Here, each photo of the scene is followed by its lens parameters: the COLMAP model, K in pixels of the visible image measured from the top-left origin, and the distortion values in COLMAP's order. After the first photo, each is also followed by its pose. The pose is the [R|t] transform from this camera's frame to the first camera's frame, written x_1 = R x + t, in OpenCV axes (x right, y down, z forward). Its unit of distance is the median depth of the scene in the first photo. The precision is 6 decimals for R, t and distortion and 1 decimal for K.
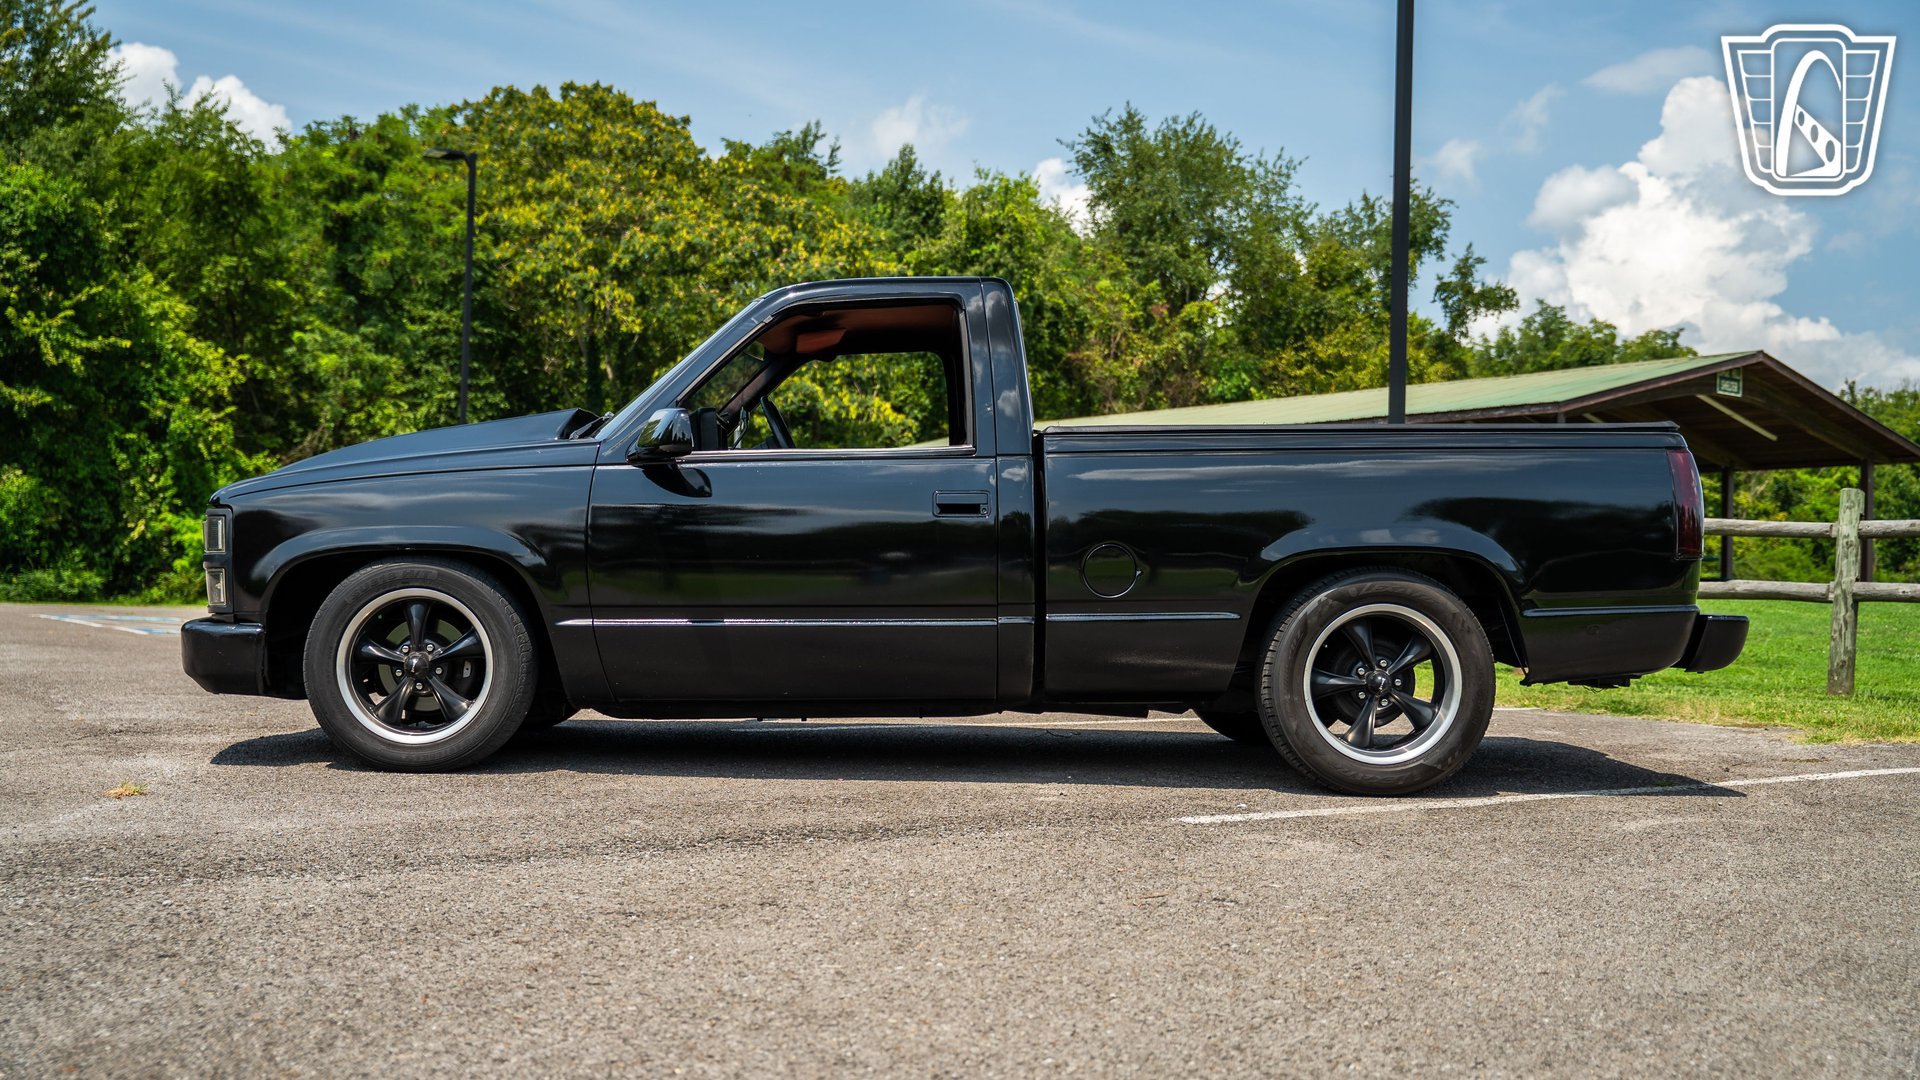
lens RADIAL K [[1903.1, 0, 969.7], [0, 1903.1, 540.0], [0, 0, 1]] dist [-0.075514, 0.226483]
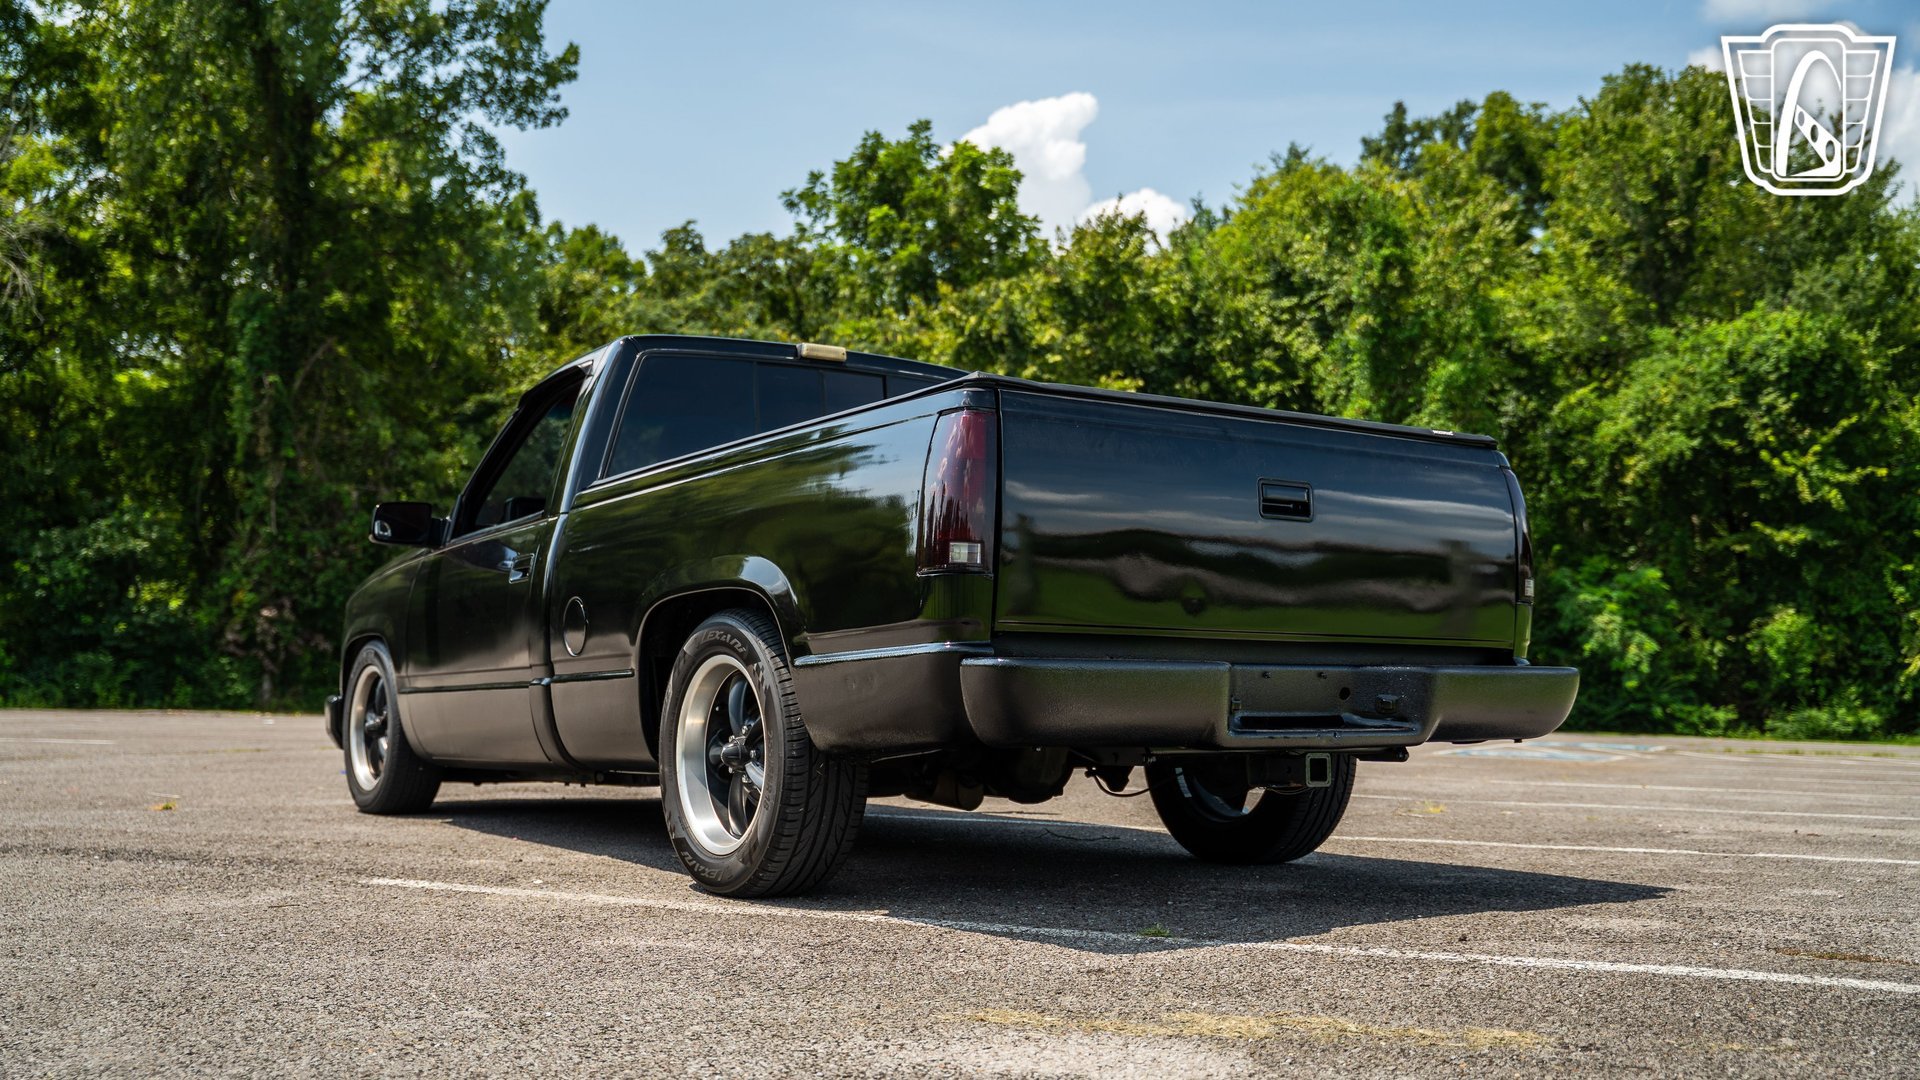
lens RADIAL K [[1898.6, 0, 946.9], [0, 1898.6, 536.1], [0, 0, 1]] dist [-0.073411, 0.218187]
pose [[0.516581, -0.085518, -0.851957, 0.117388], [0.015861, 0.995785, -0.090338, 0.007653], [0.856092, 0.033154, 0.515760, 0.086845]]
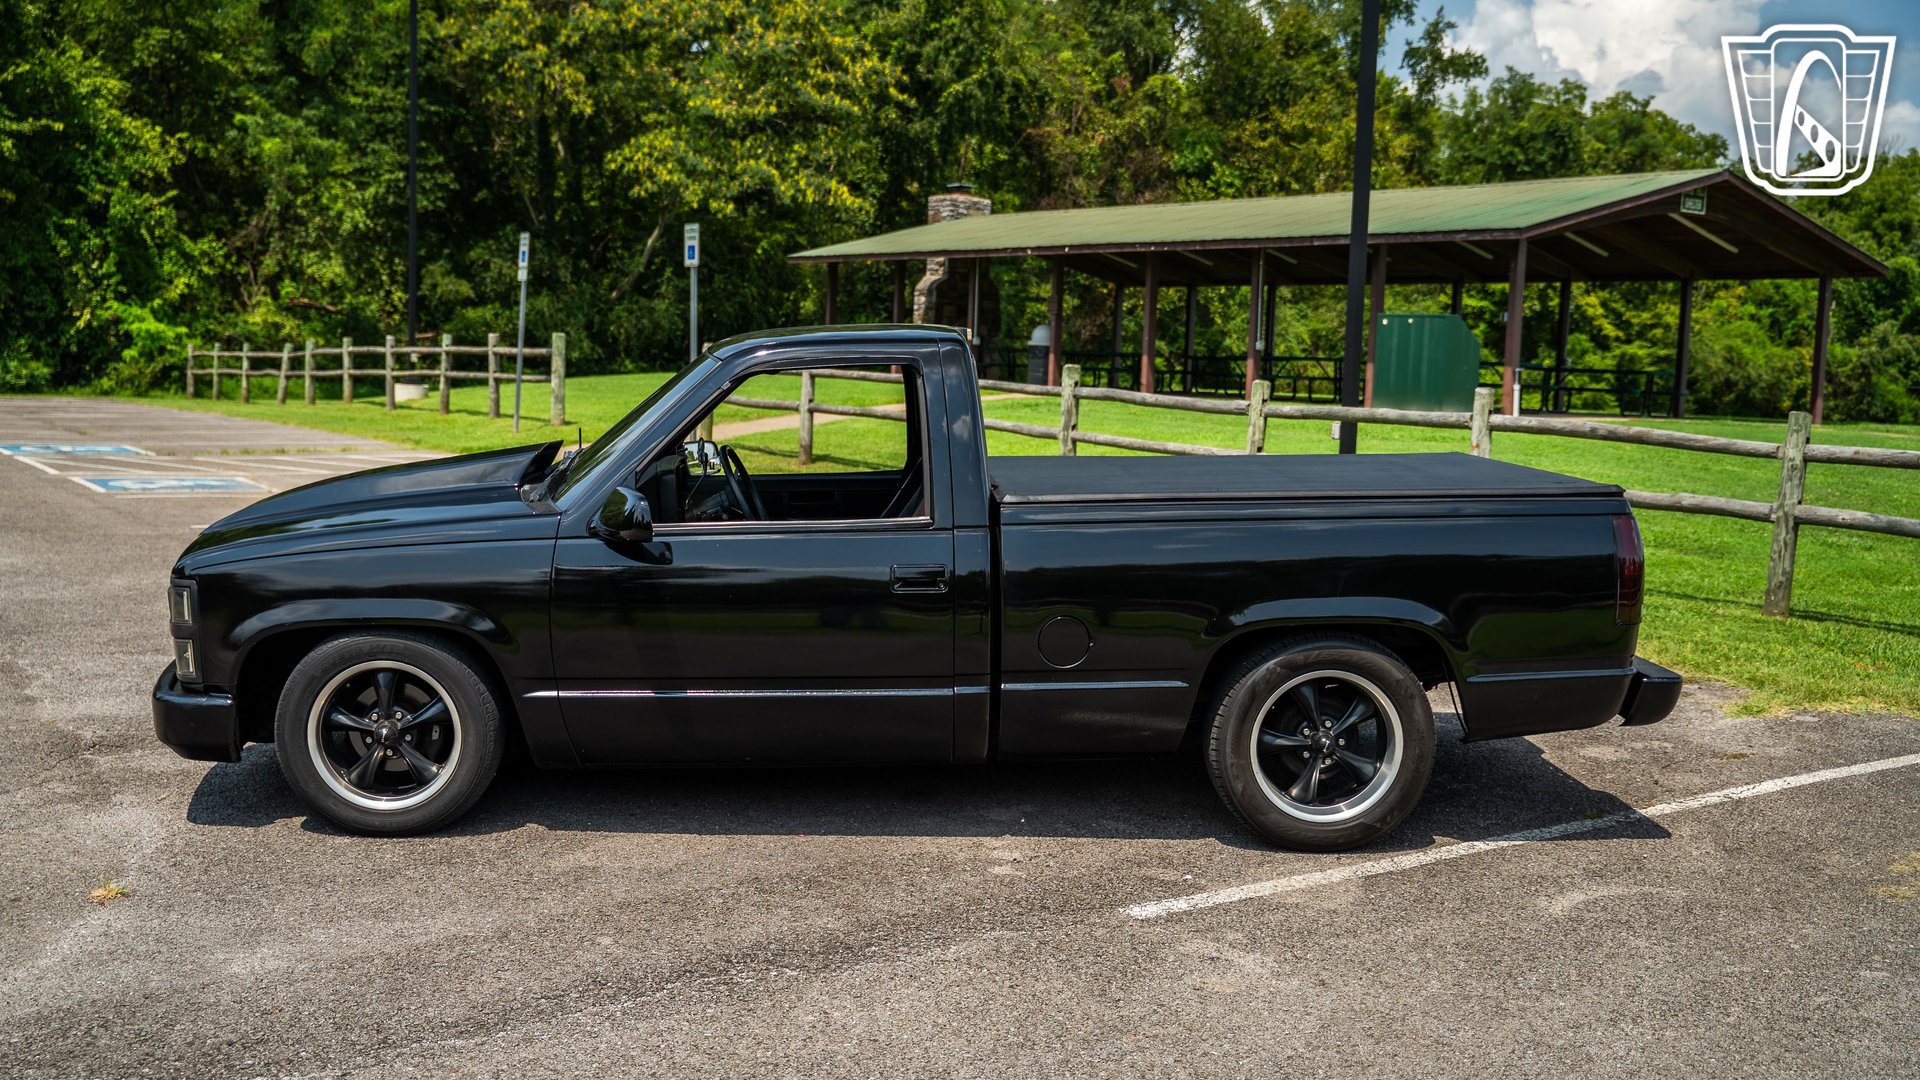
lens RADIAL K [[1902.6, 0, 963.4], [0, 1902.6, 548.6], [0, 0, 1]] dist [-0.078506, 0.233567]
pose [[0.999818, 0.002390, 0.018908, 0.000020], [-0.004981, 0.990397, 0.138160, -0.024078], [-0.018396, -0.138229, 0.990229, -0.000577]]
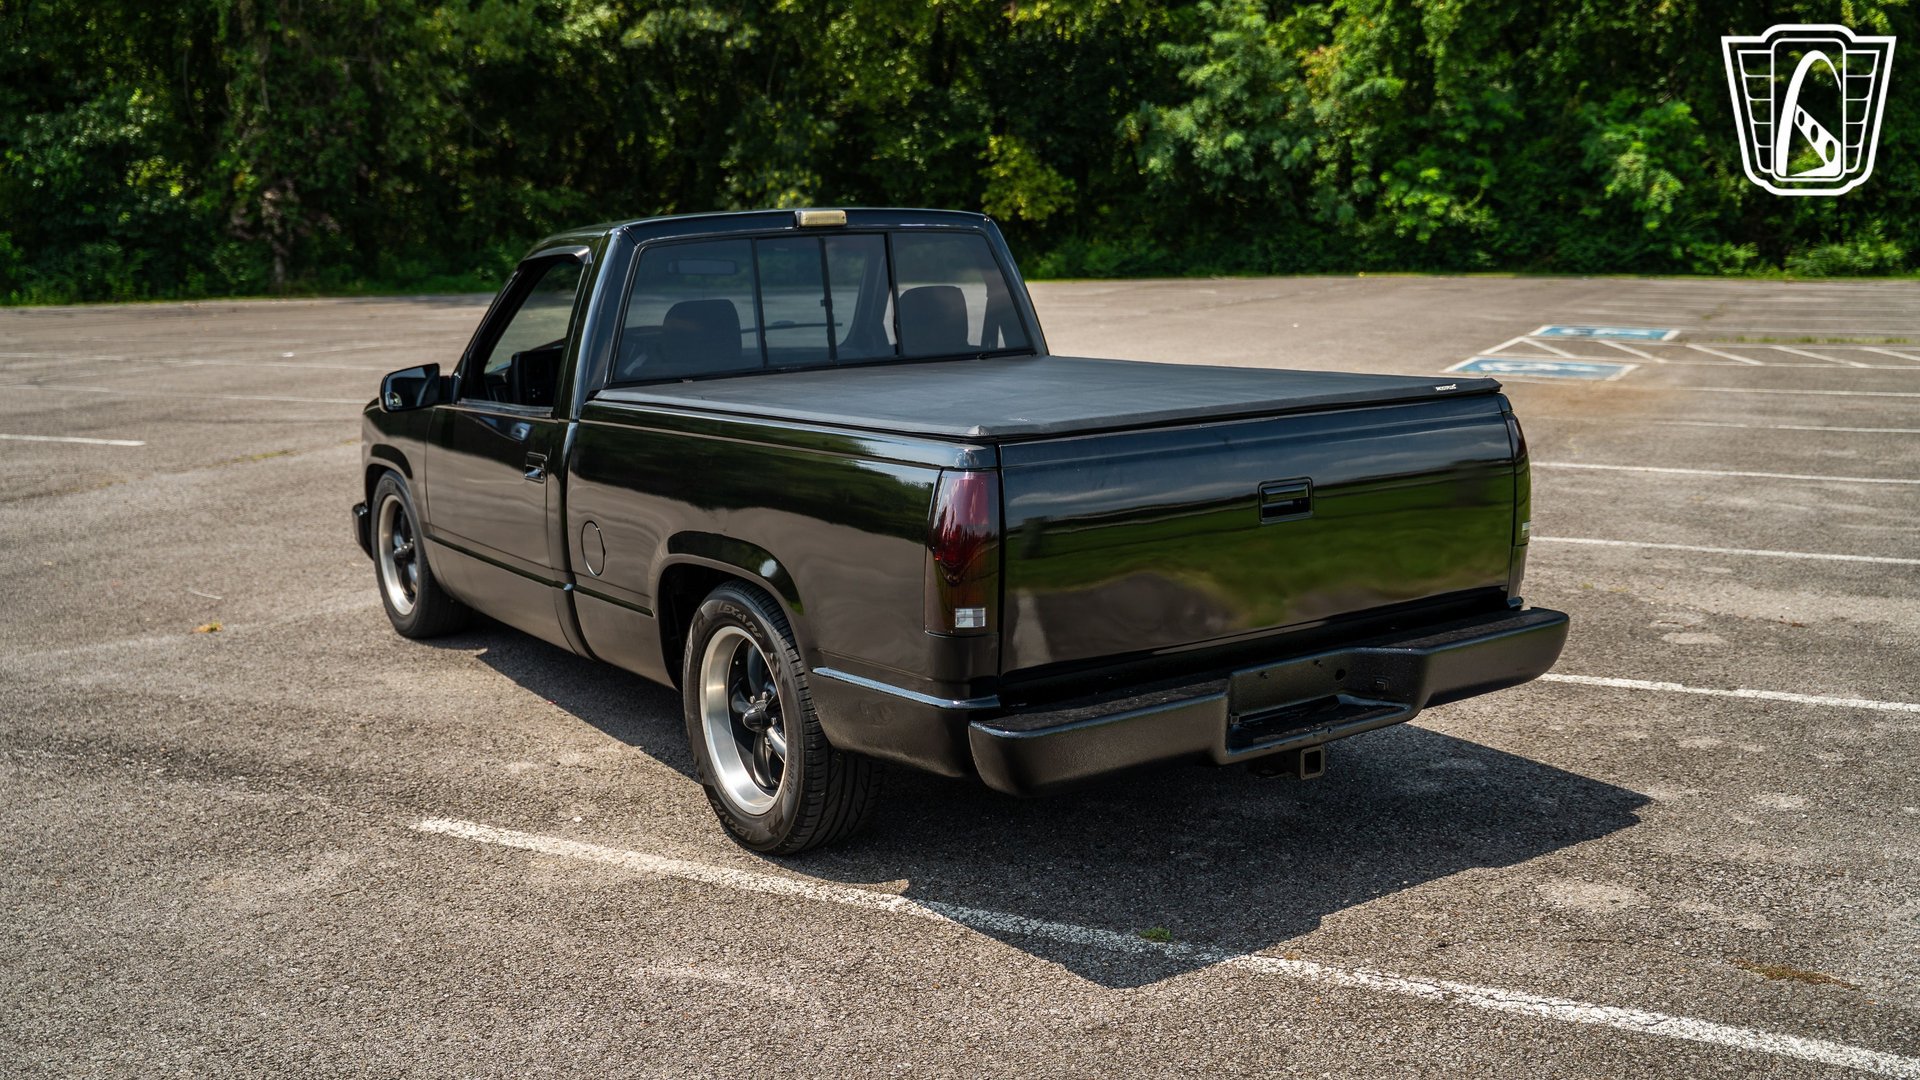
lens RADIAL K [[1898.3, 0, 954.3], [0, 1898.3, 530.3], [0, 0, 1]] dist [-0.075752, 0.224671]
pose [[0.512454, 0.118557, -0.850491, 0.118699], [0.045027, 0.985351, 0.164487, -0.017993], [0.857533, -0.122587, 0.499609, 0.087791]]
